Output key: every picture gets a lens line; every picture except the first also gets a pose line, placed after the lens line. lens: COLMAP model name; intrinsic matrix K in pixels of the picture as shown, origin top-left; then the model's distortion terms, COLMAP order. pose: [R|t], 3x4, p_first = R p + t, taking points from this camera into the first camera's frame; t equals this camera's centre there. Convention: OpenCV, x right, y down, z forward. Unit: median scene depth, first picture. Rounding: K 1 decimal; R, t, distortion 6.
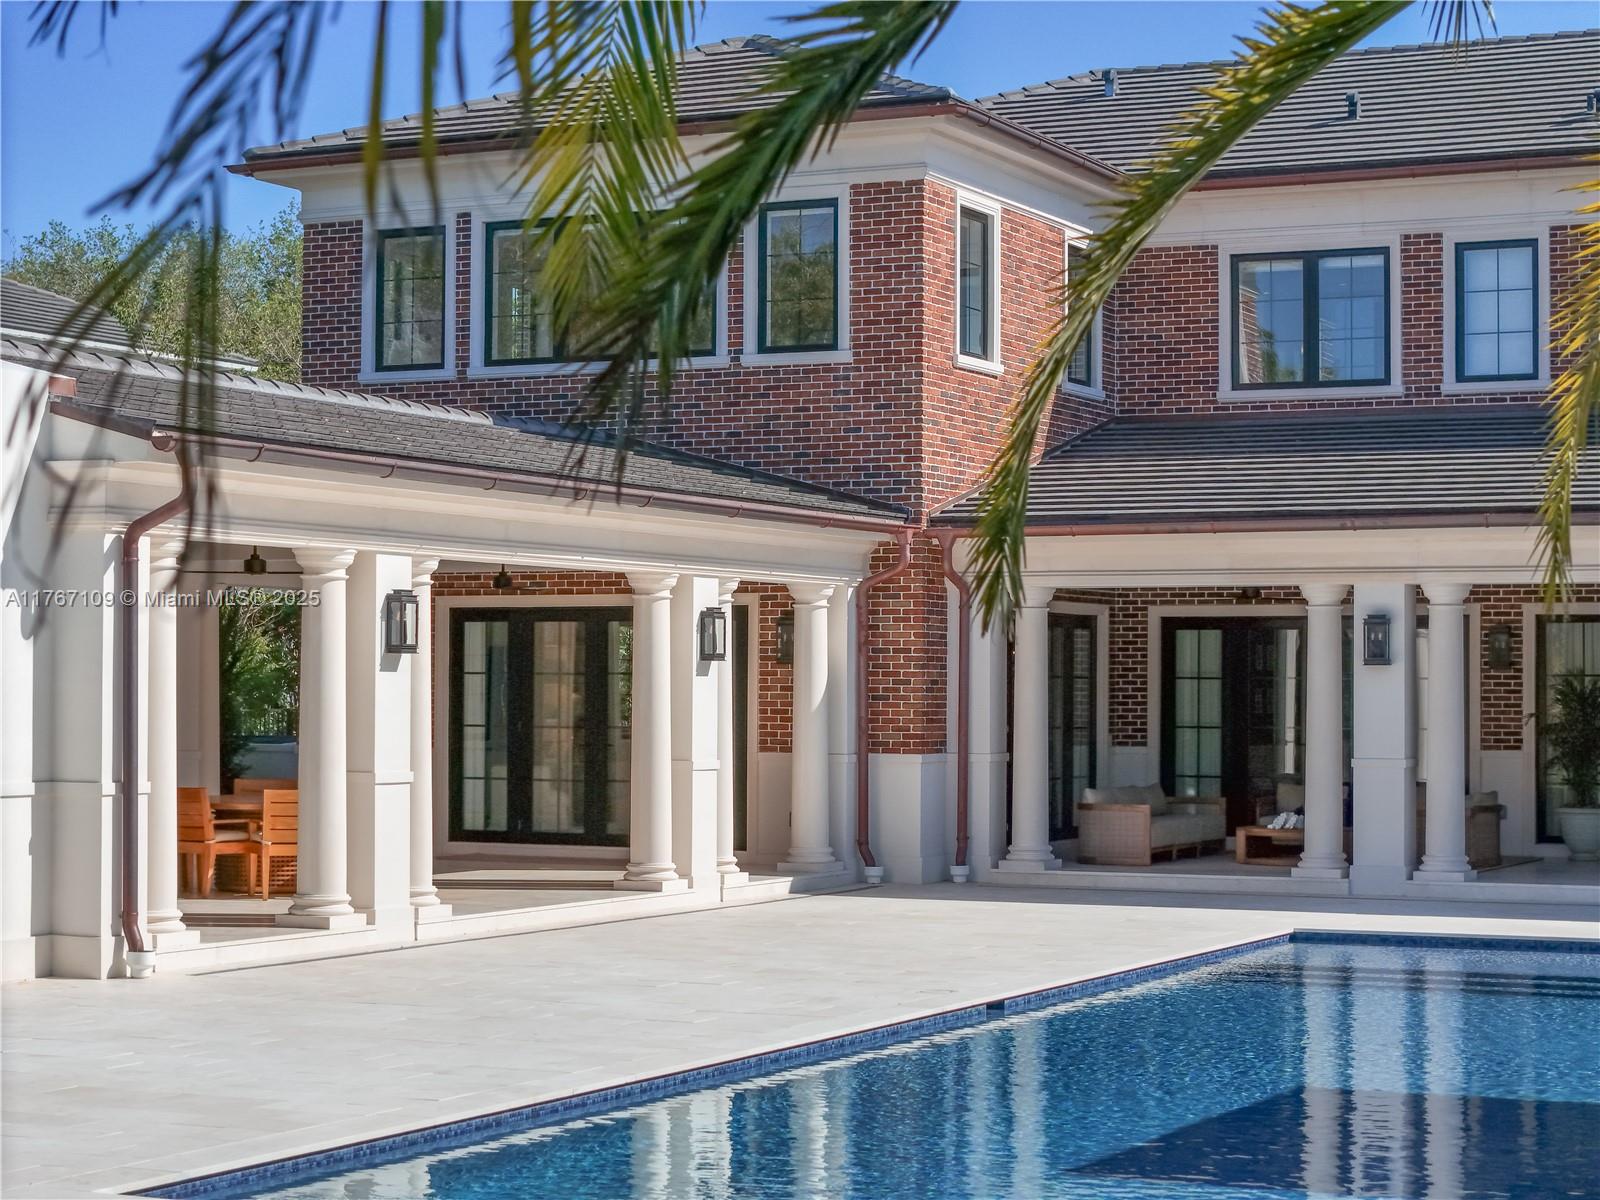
lens RADIAL K [[3195.4, 0, 799.5], [0, 3195.4, 594.2], [0, 0, 1]] dist [-0.126030, 0.000000]
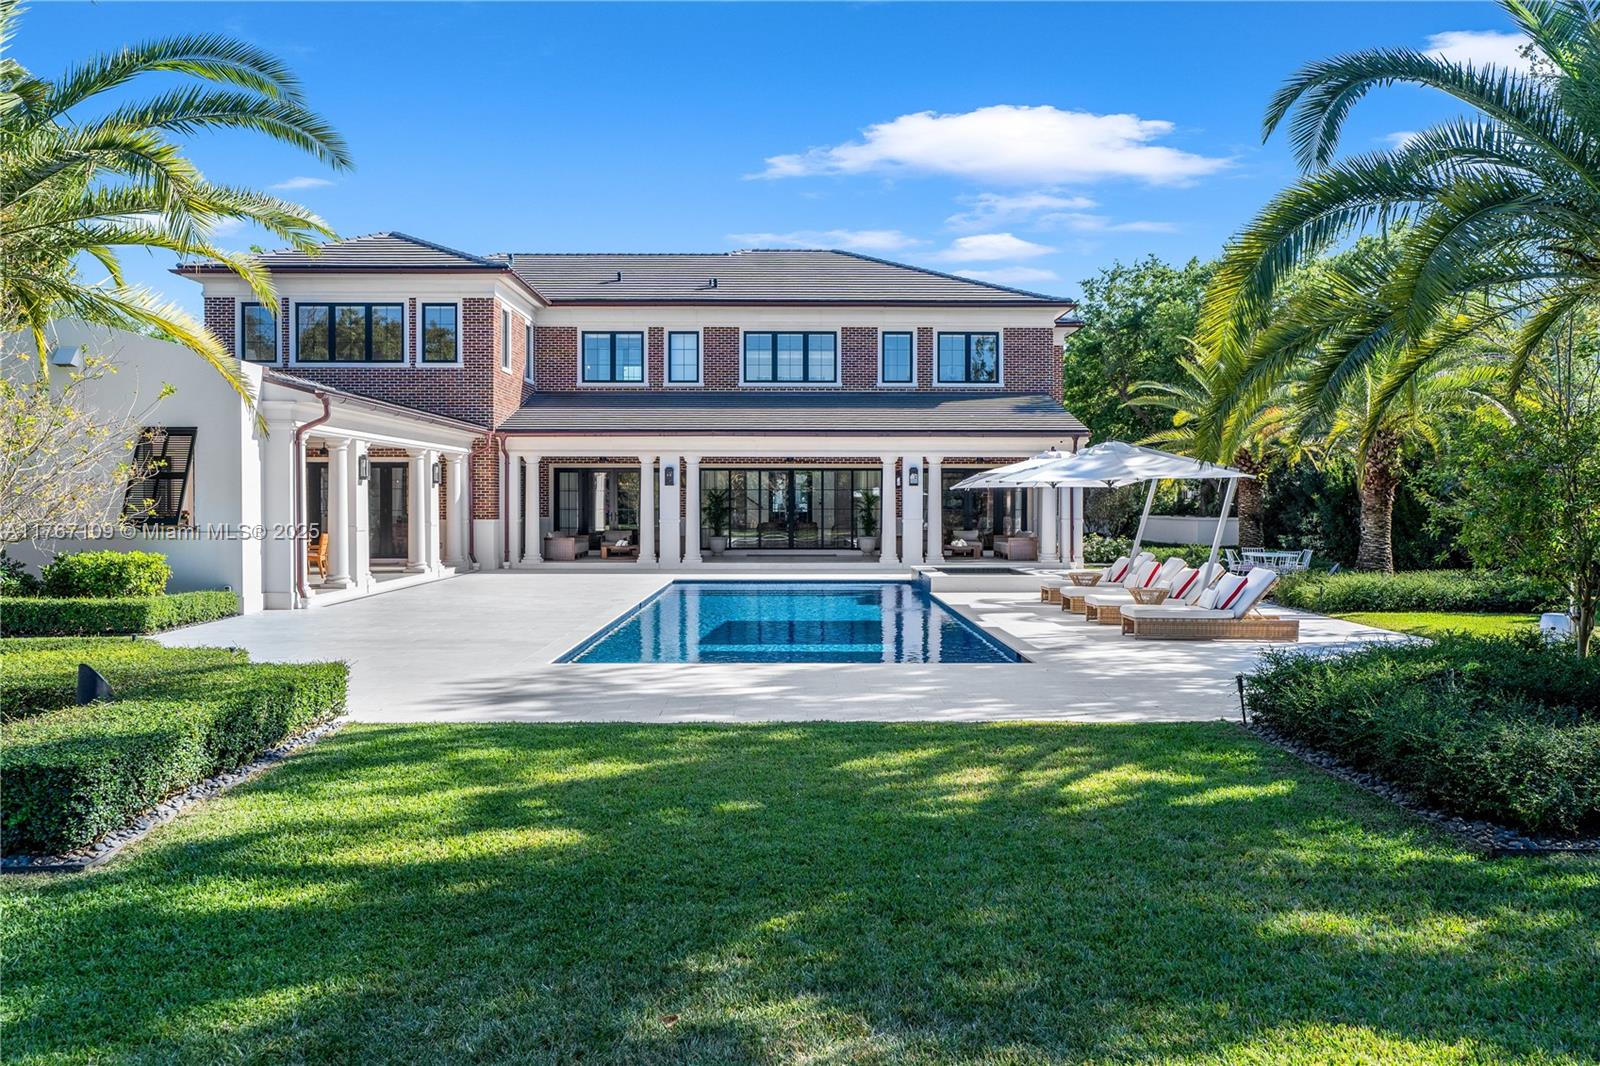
lens RADIAL K [[1302.4, 0, 801.6], [0, 1302.4, 510.9], [0, 0, 1]] dist [-0.023953, 0.028308]
pose [[0.894948, -0.007476, 0.446107, -0.208882], [-0.010014, 0.999271, 0.036837, 0.001280], [-0.446057, -0.037435, 0.894221, -0.061035]]
